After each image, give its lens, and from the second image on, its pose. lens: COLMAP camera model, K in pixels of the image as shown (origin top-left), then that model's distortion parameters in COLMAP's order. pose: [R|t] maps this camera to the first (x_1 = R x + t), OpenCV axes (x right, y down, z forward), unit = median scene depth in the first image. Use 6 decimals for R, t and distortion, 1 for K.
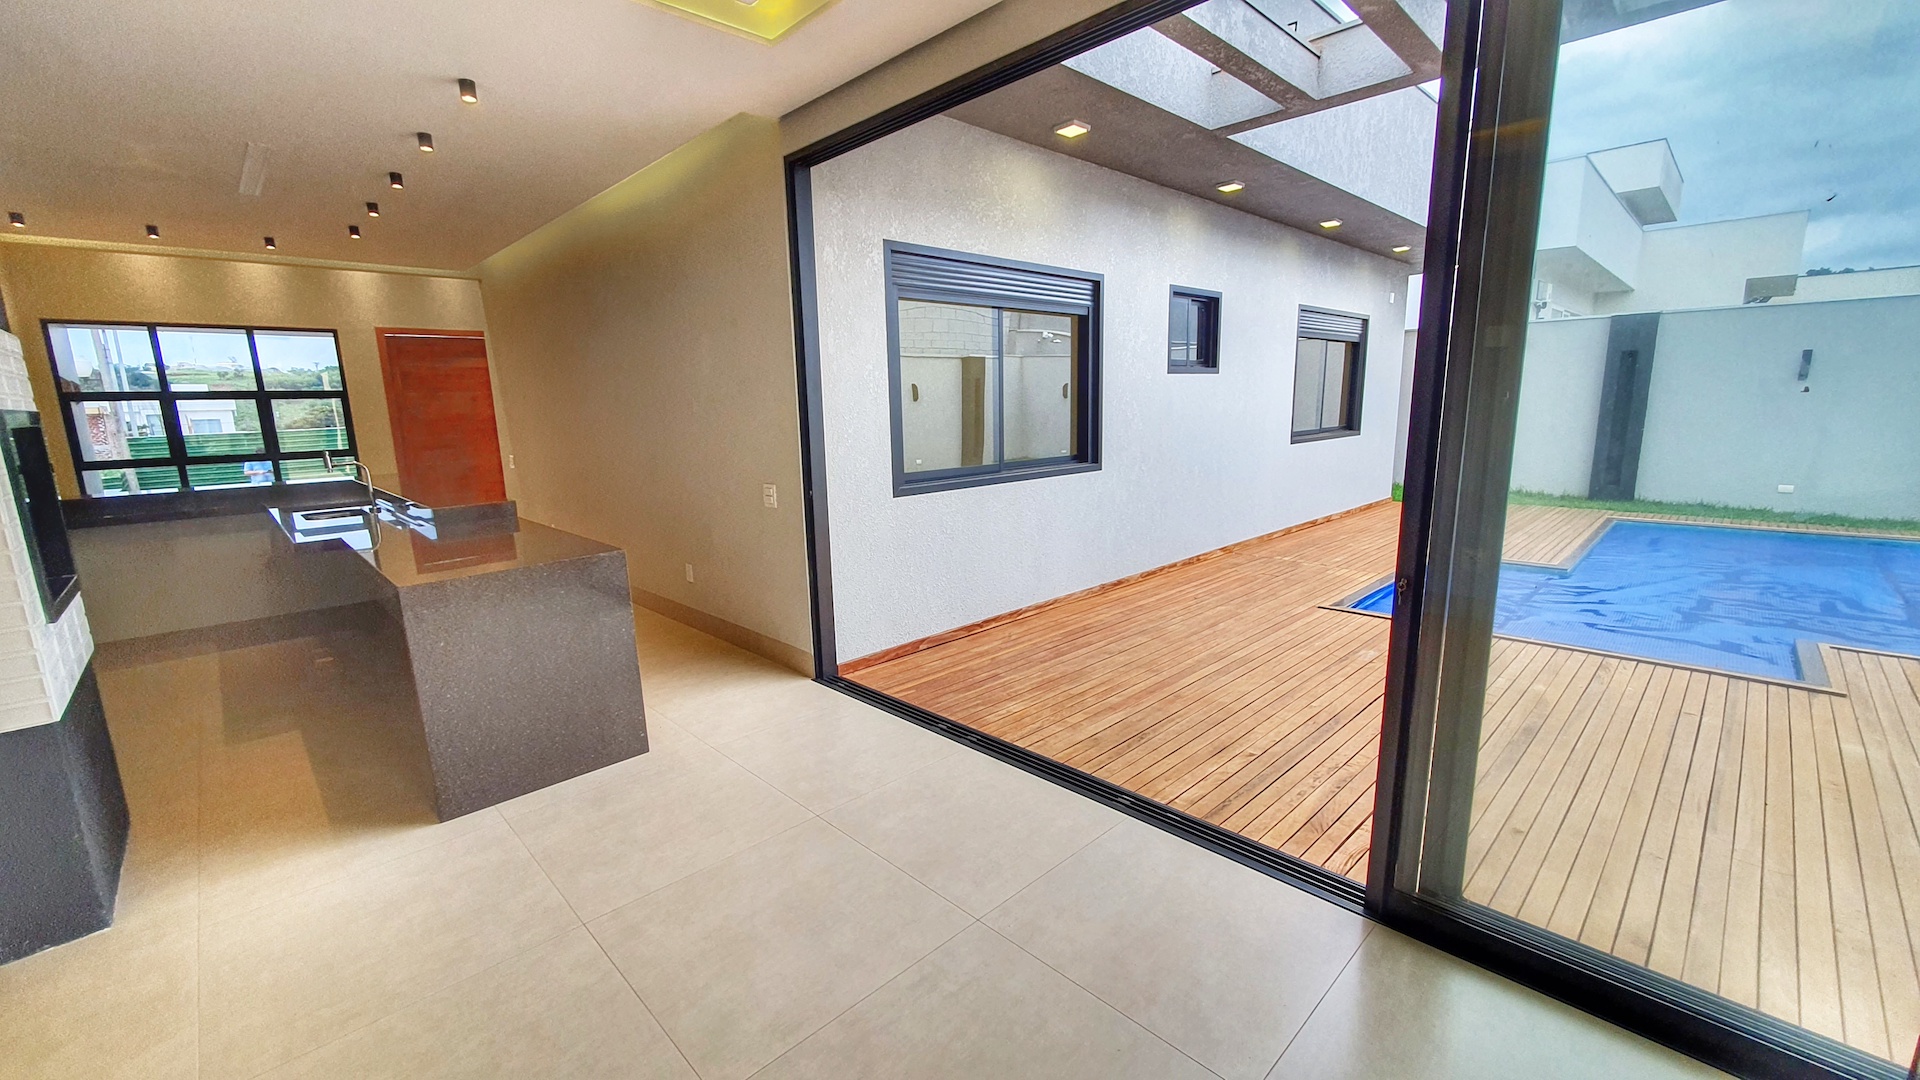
lens RADIAL K [[763.1, 0, 960.0], [0, 763.1, 540.0], [0, 0, 1]] dist [0.019795, 0.000001]
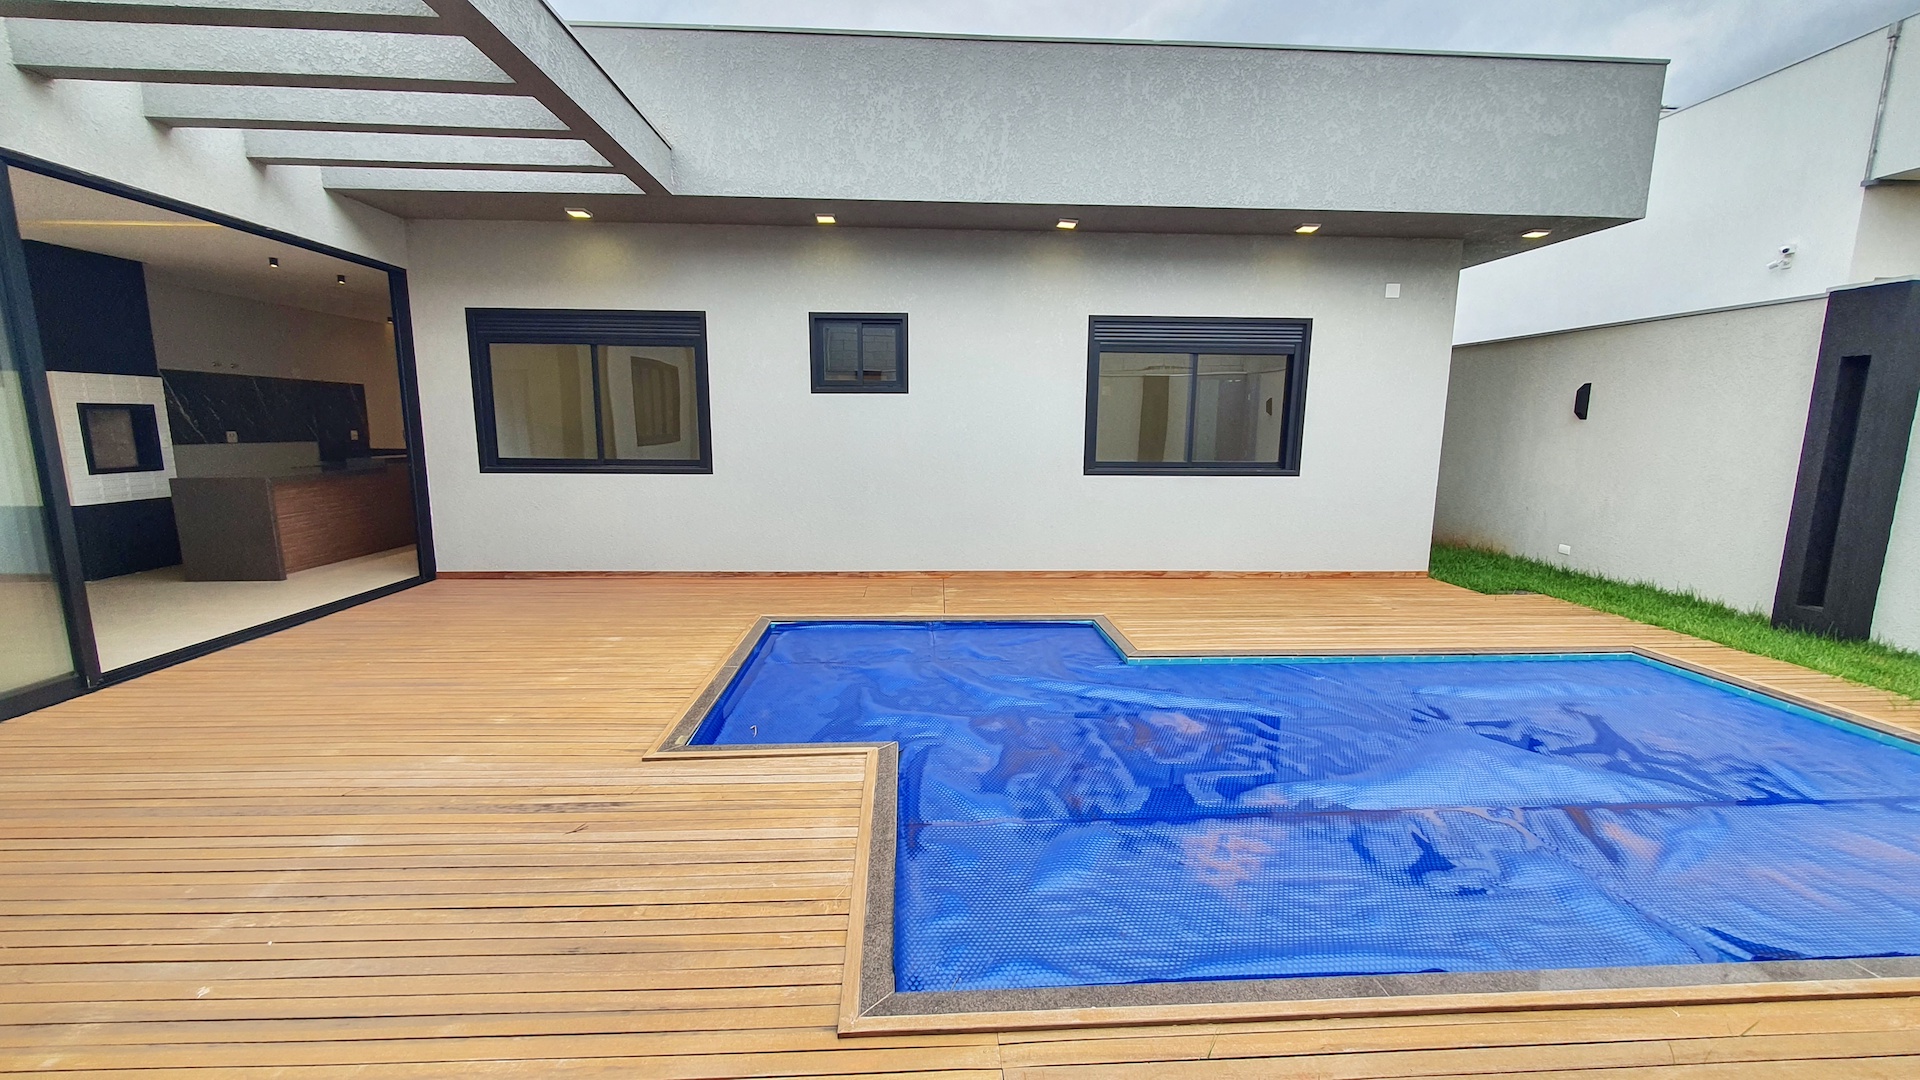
lens RADIAL K [[764.0, 0, 953.5], [0, 764.0, 546.9], [0, 0, 1]] dist [-0.003074, 0.000019]
pose [[0.745951, 0.134603, -0.652257, 1.070443], [-0.143387, 0.988855, 0.040081, -0.069020], [0.650382, 0.063627, 0.756938, 0.301101]]
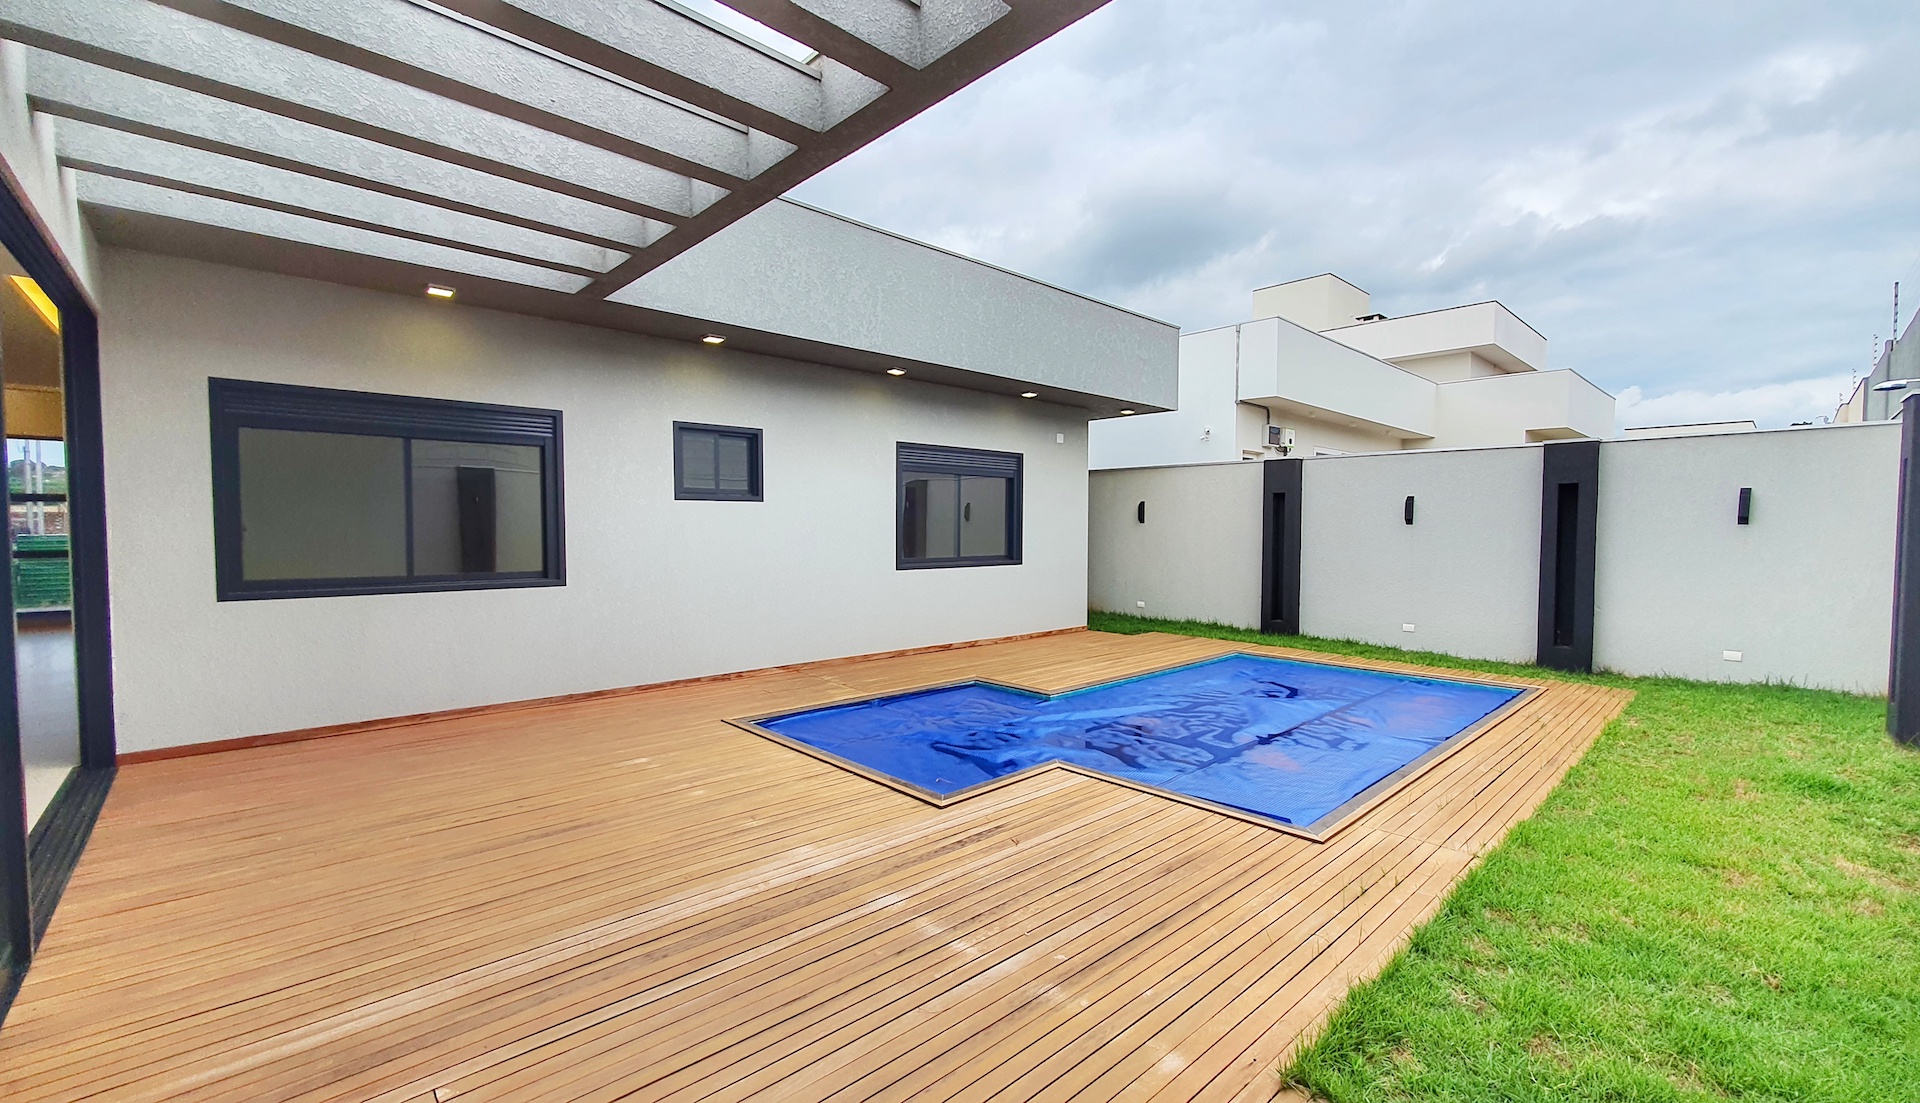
lens RADIAL K [[775.4, 0, 969.5], [0, 775.4, 558.8], [0, 0, 1]] dist [-0.000767, -0.000021]
pose [[0.999341, 0.027244, -0.023967, 0.662821], [-0.030275, 0.990129, -0.136847, 0.002375], [0.020002, 0.137482, 0.990302, -0.063286]]
